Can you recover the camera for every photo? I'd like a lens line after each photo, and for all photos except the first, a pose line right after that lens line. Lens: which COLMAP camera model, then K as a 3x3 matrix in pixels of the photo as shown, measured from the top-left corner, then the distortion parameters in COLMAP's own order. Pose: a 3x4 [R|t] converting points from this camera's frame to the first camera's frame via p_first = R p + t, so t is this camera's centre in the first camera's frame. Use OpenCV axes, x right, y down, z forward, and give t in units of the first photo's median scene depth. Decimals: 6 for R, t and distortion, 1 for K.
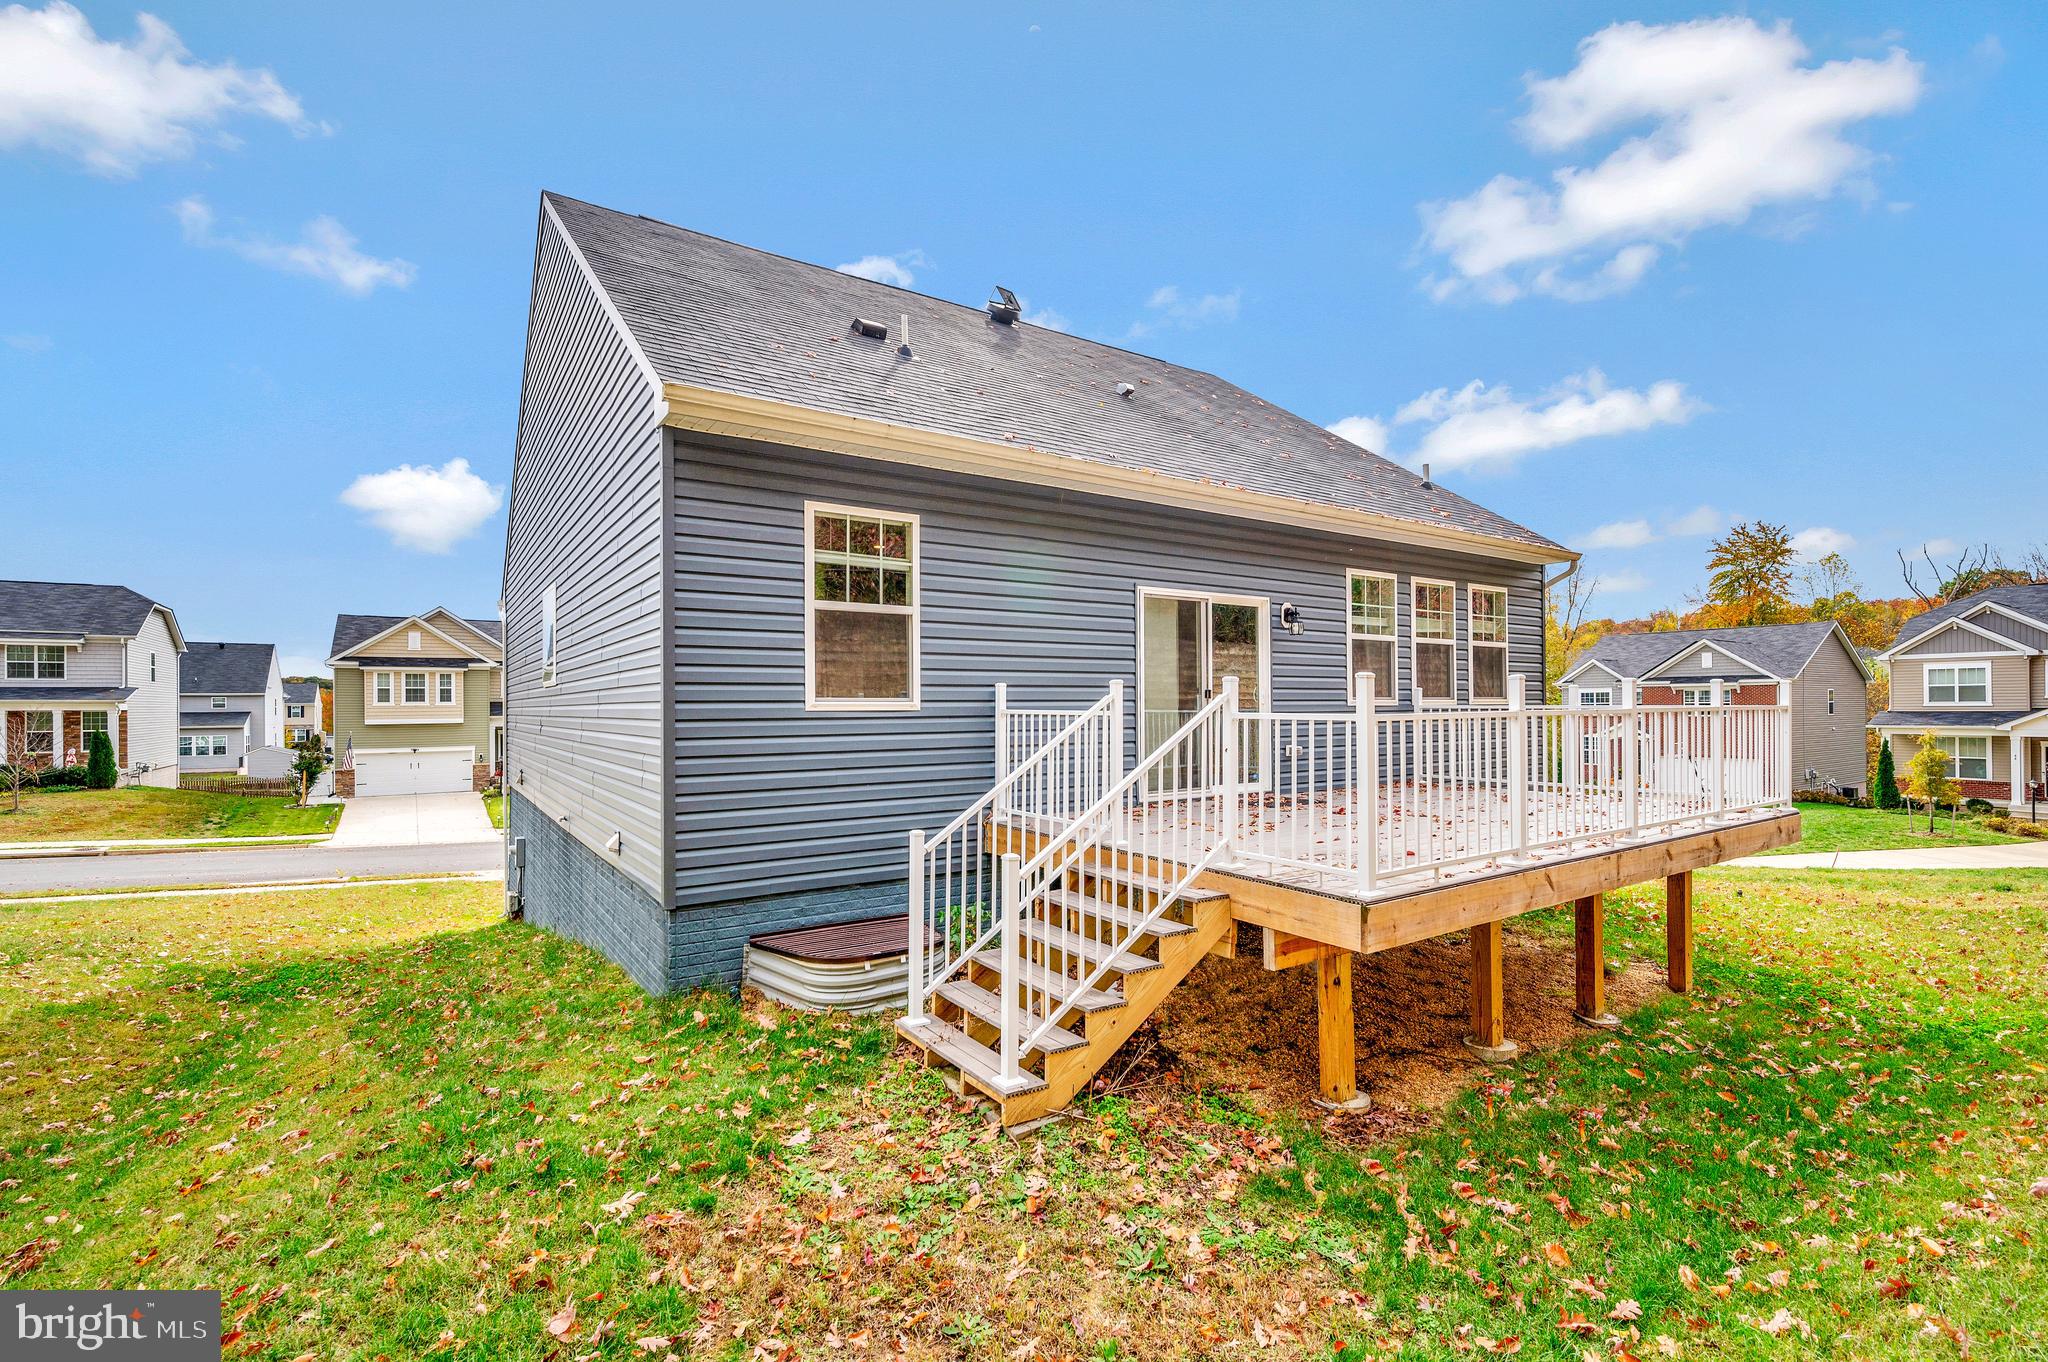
lens RADIAL K [[913.6, 0, 1019.4], [0, 913.6, 703.6], [0, 0, 1]] dist [-0.000495, -0.000247]
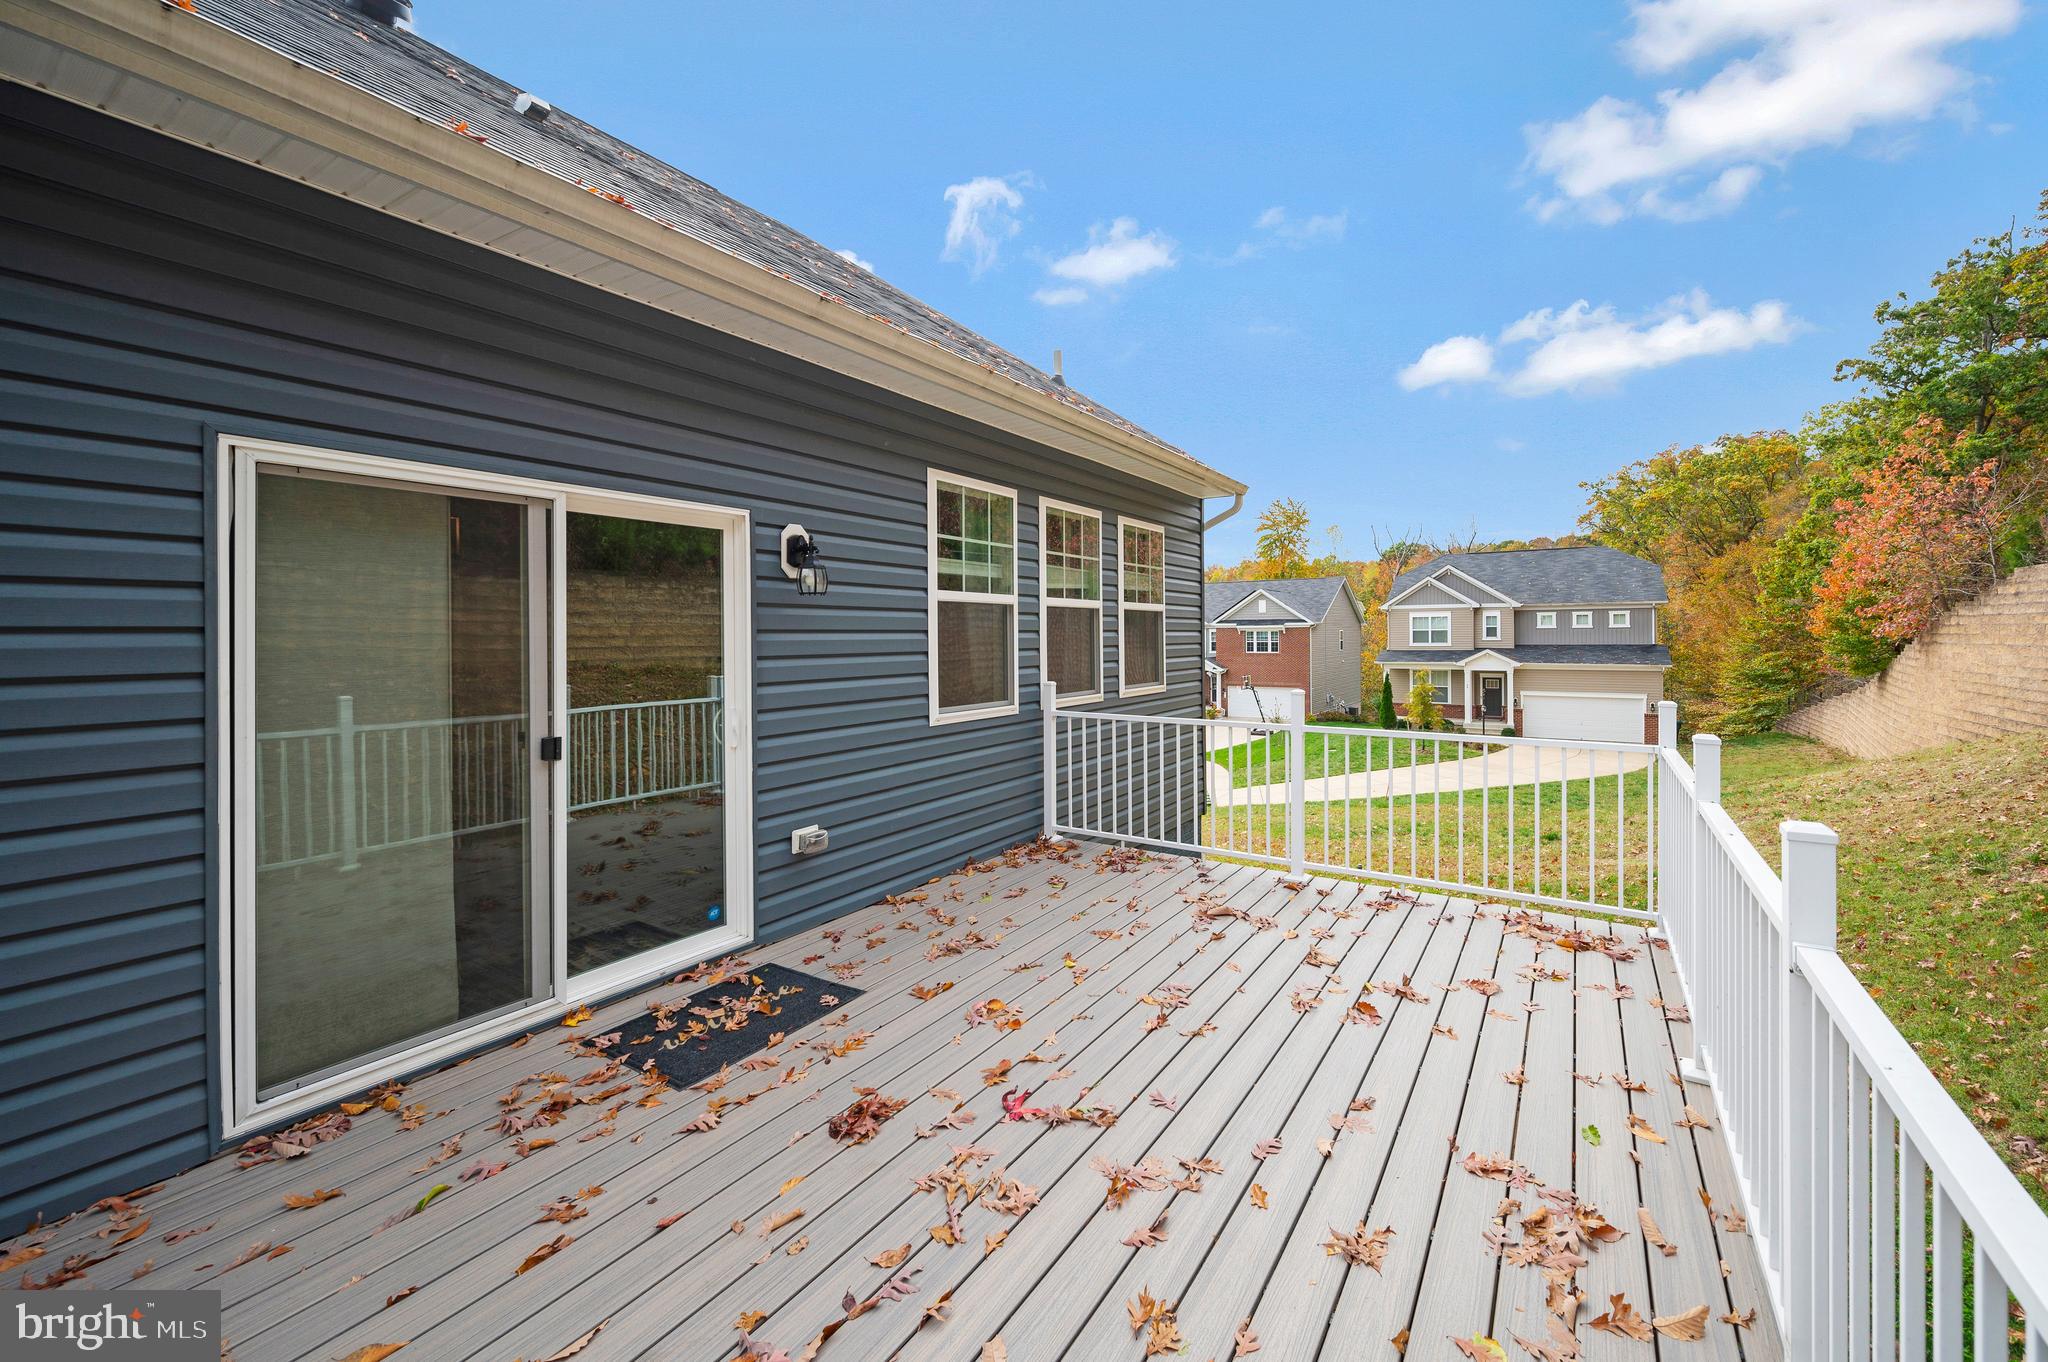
lens RADIAL K [[824.6, 0, 1023.1], [0, 824.6, 641.1], [0, 0, 1]] dist [-0.001987, -0.000597]
pose [[0.925829, -0.003884, 0.377924, 0.179130], [0.001067, 0.999970, 0.007663, -0.040156], [-0.377942, -0.006691, 0.925805, 0.420262]]
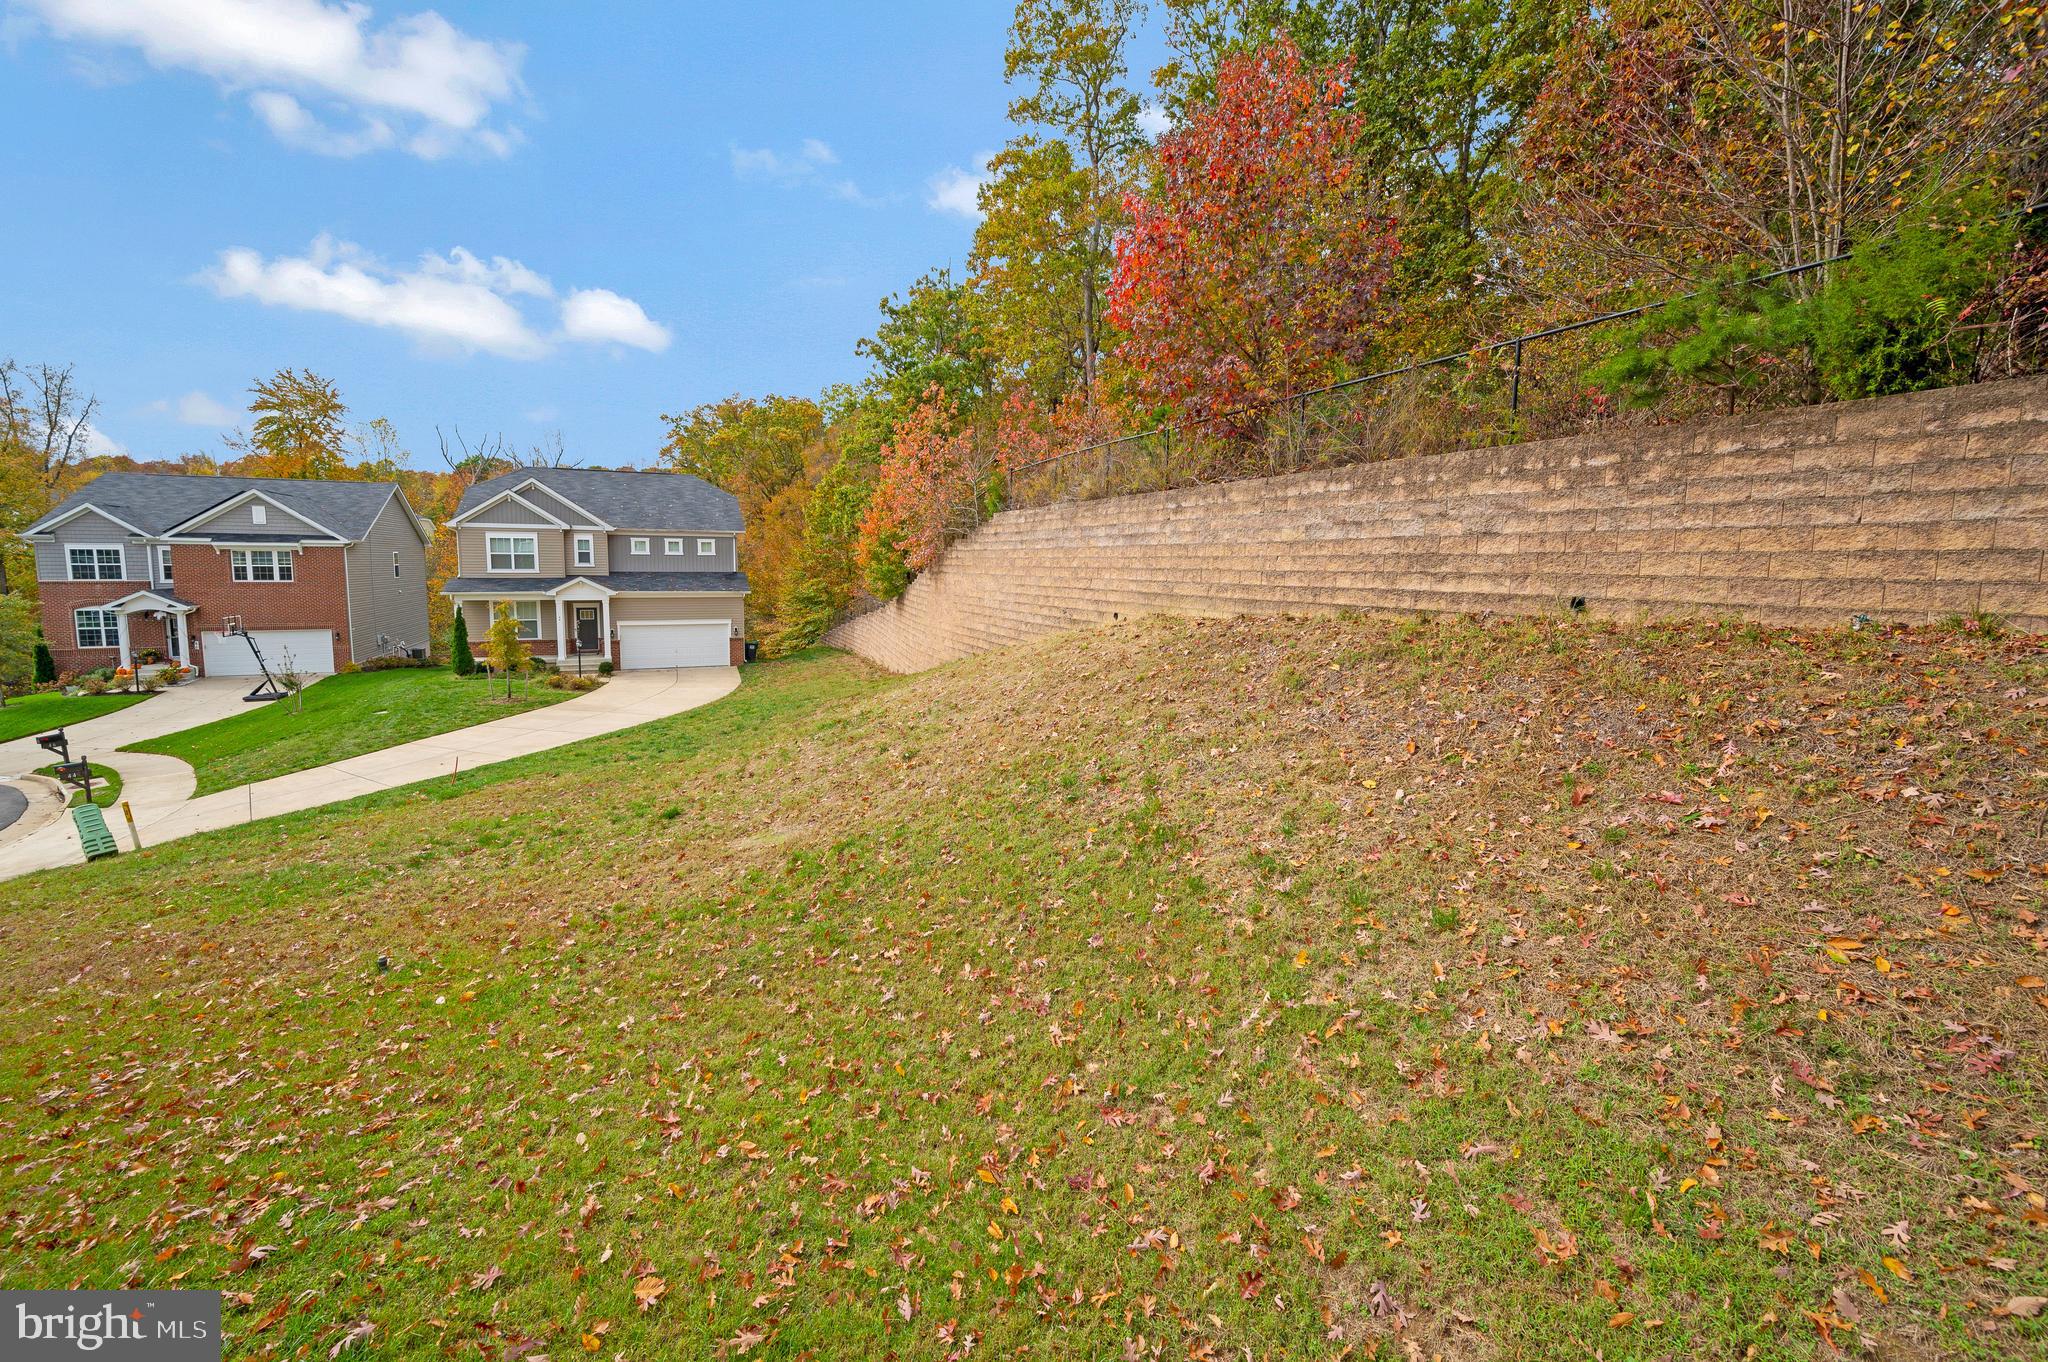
lens RADIAL K [[824.6, 0, 1023.1], [0, 824.6, 641.1], [0, 0, 1]] dist [-0.001987, -0.000597]
pose [[0.176217, -0.086287, 0.980562, 0.479480], [-0.014085, 0.995828, 0.090161, -0.039293], [-0.984251, -0.029700, 0.174267, 0.664083]]
